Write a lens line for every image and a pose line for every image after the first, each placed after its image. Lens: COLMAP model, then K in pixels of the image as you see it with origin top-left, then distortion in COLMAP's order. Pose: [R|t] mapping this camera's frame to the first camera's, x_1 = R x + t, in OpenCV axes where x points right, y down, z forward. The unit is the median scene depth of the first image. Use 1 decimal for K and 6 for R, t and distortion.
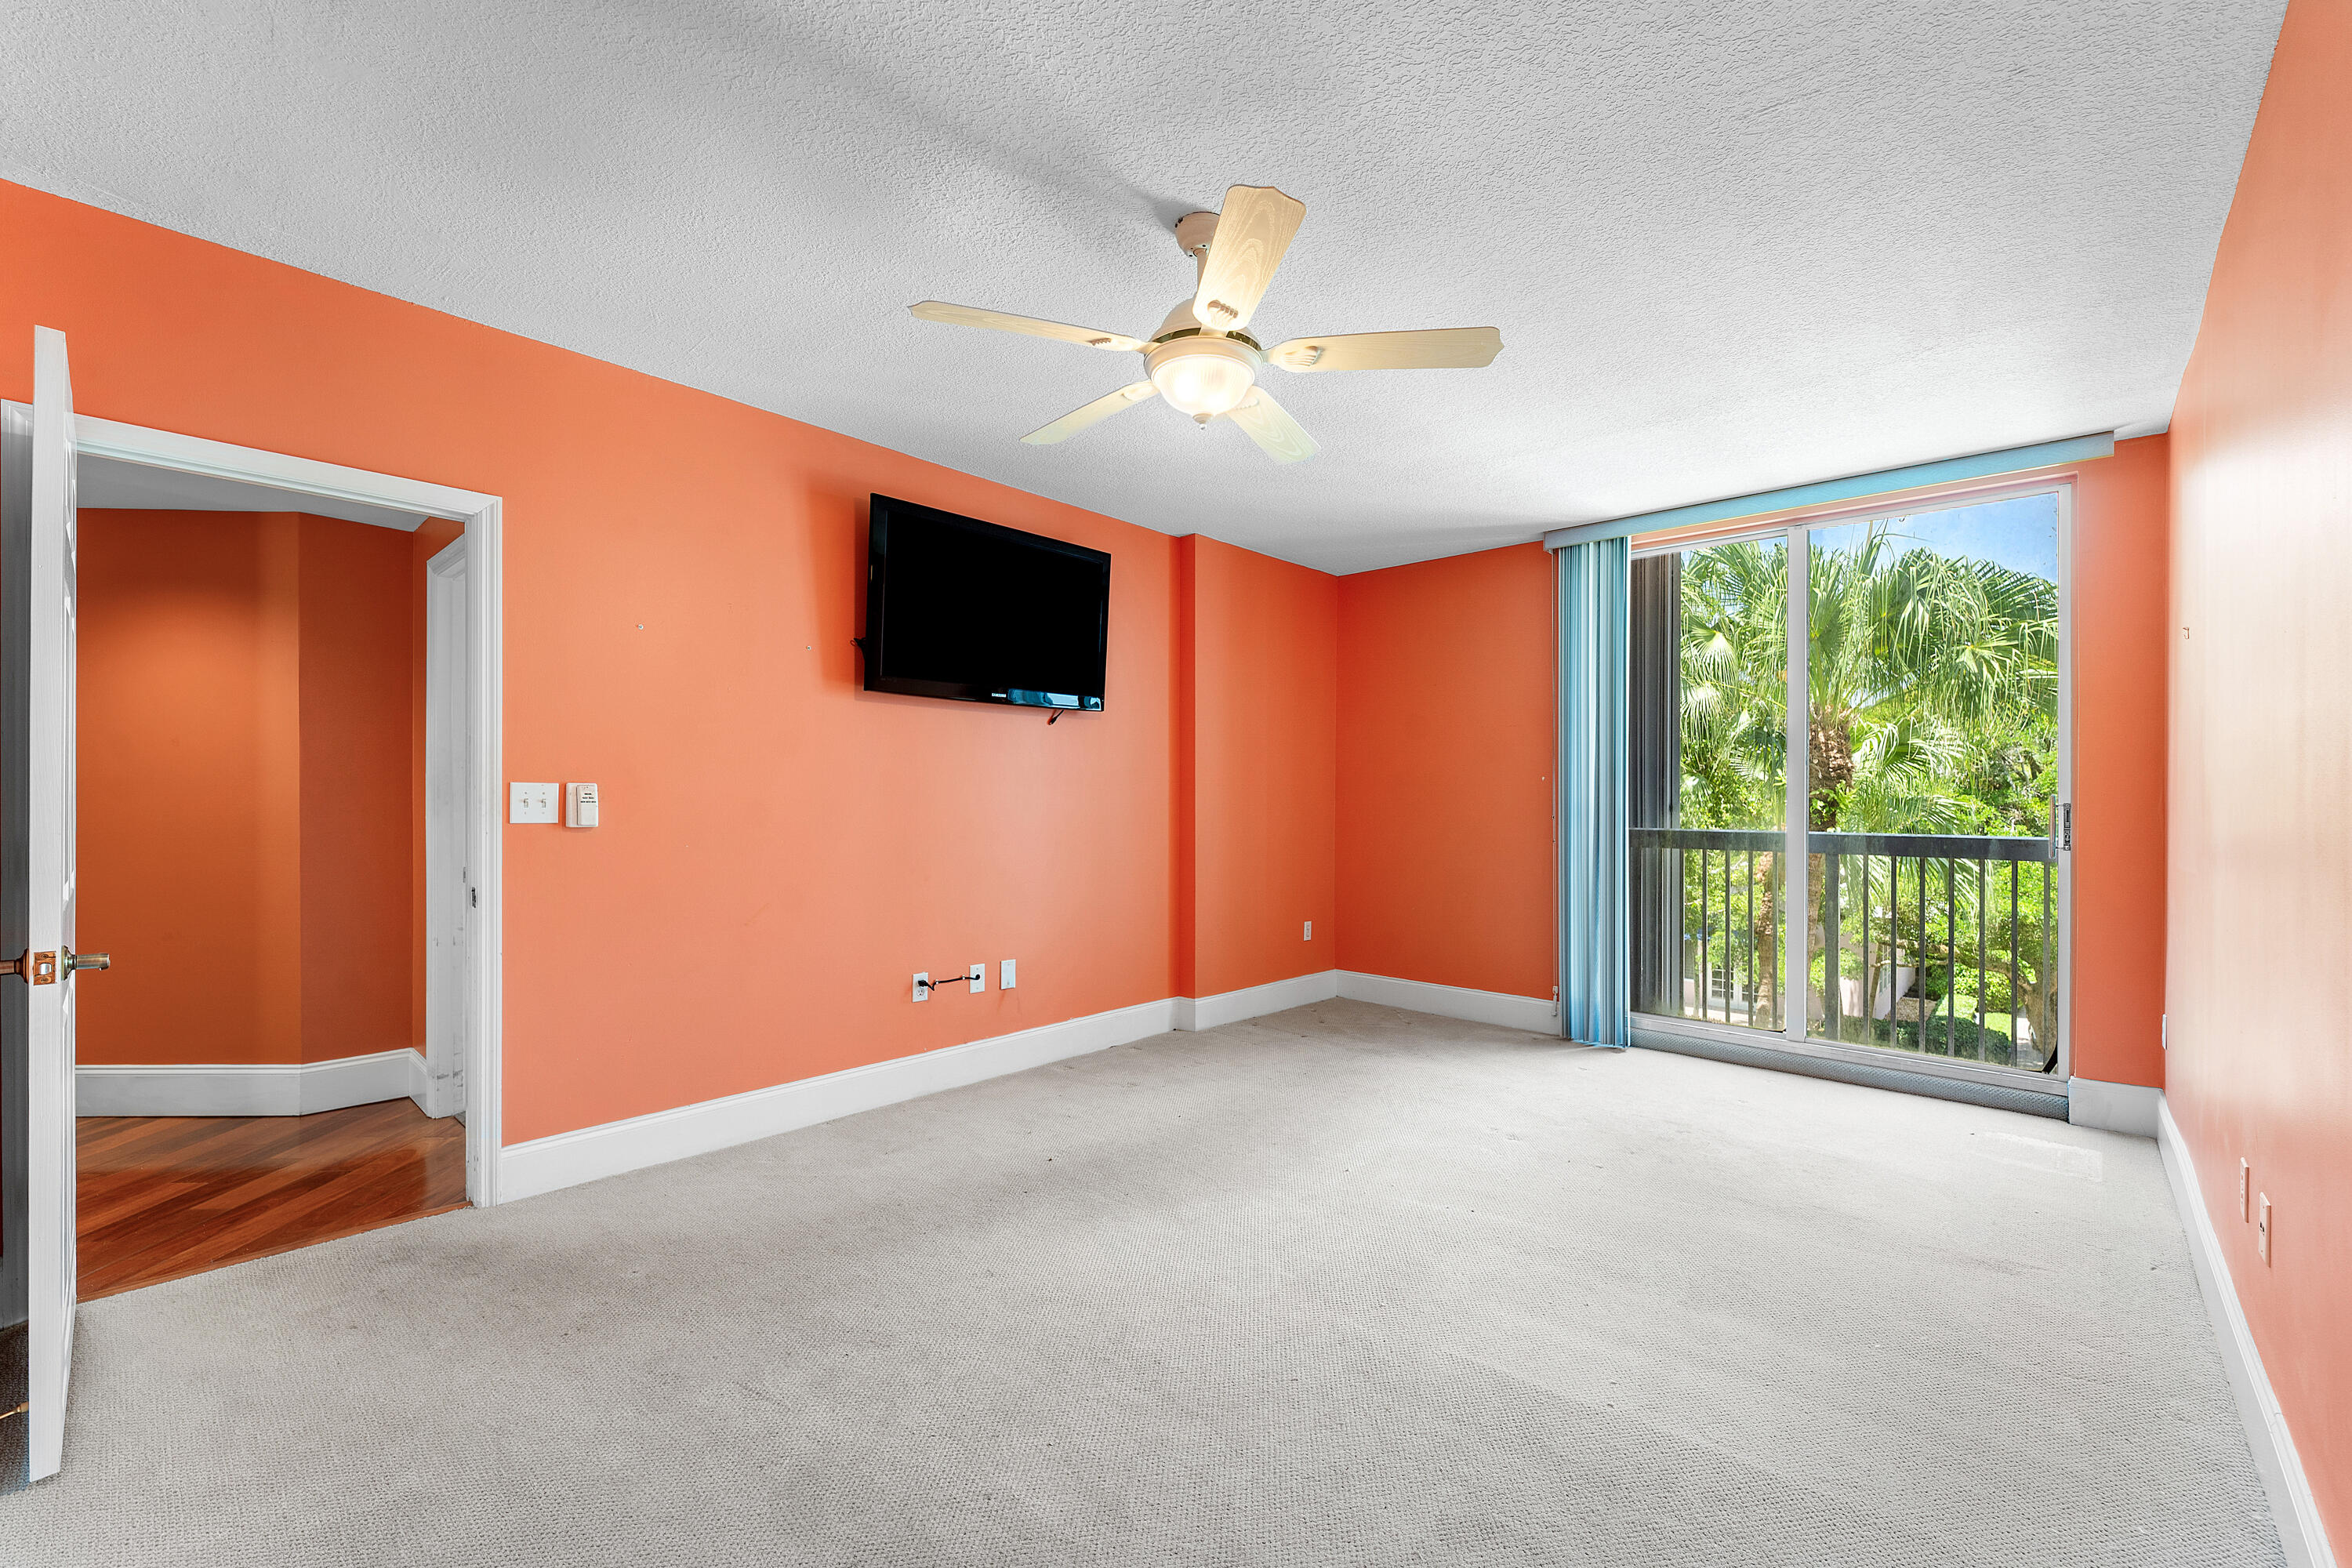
lens RADIAL K [[979.4, 0, 1179.1], [0, 979.4, 802.6], [0, 0, 1]] dist [0.000388, 0.000156]
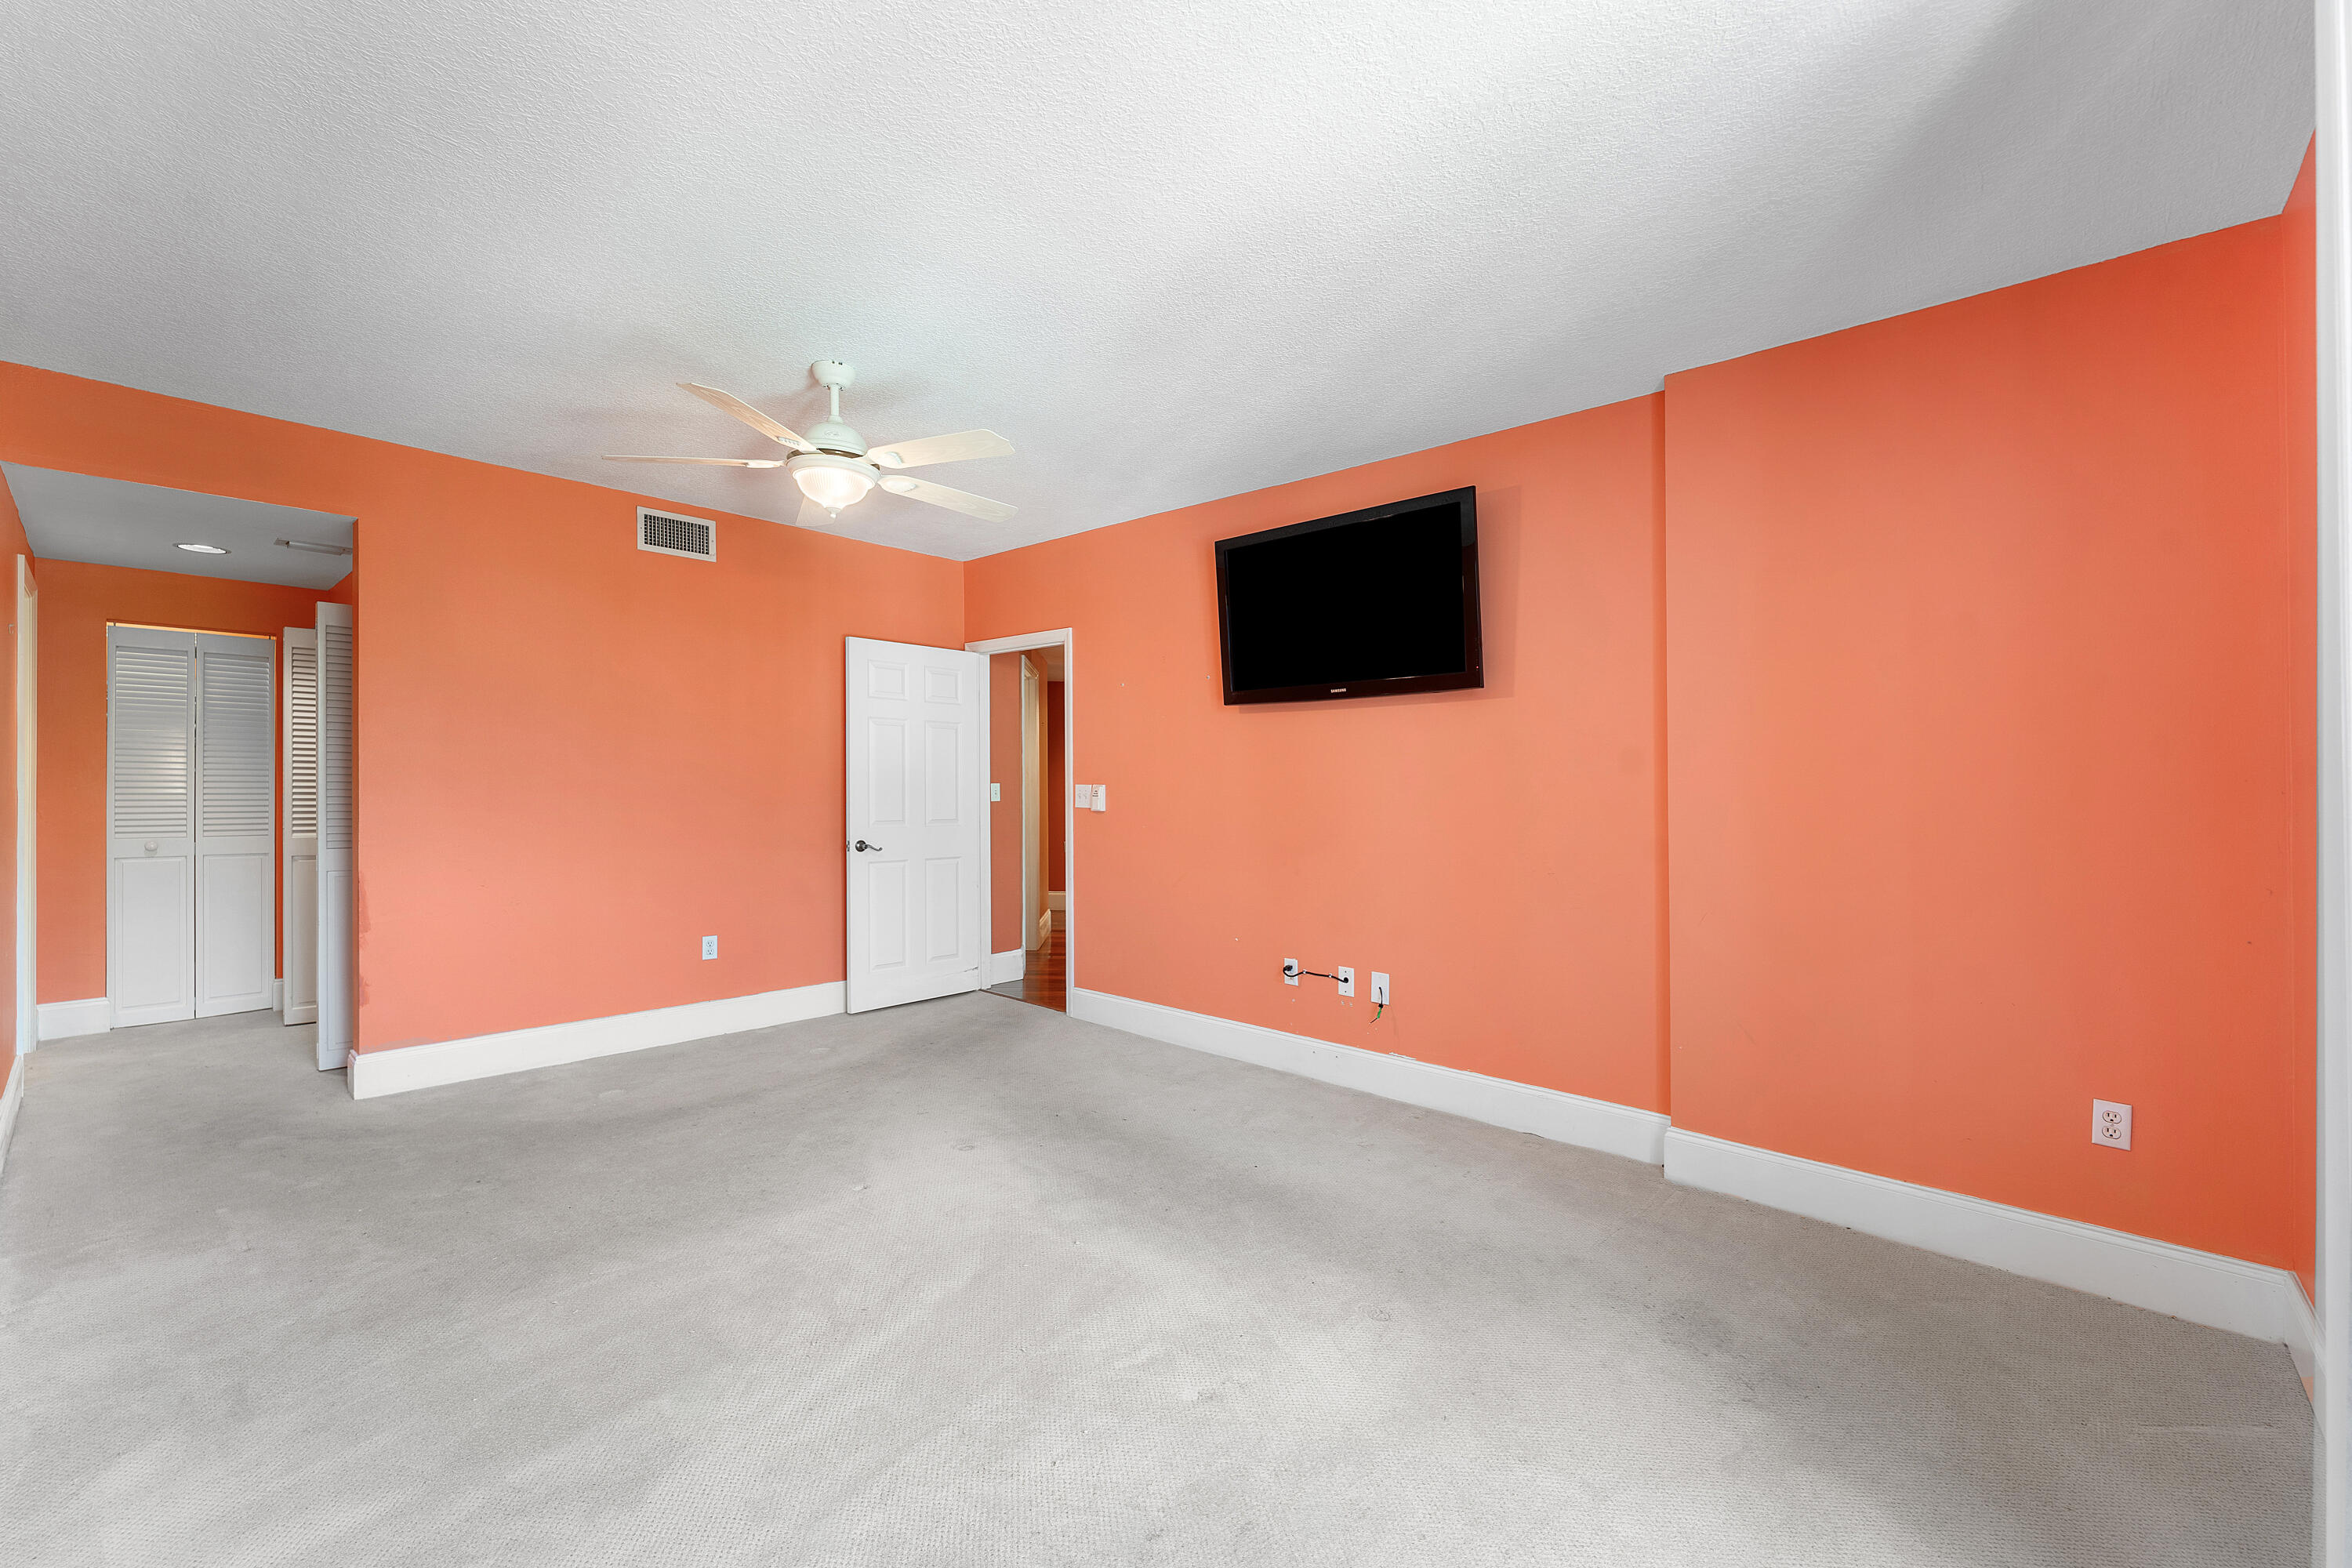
lens RADIAL K [[979.4, 0, 1179.1], [0, 979.4, 802.6], [0, 0, 1]] dist [0.000388, 0.000156]
pose [[-0.002302, 0.011896, -0.999927, 0.762753], [-0.008326, 0.999894, 0.011915, -0.009463], [0.999963, 0.008353, -0.002203, 0.825003]]
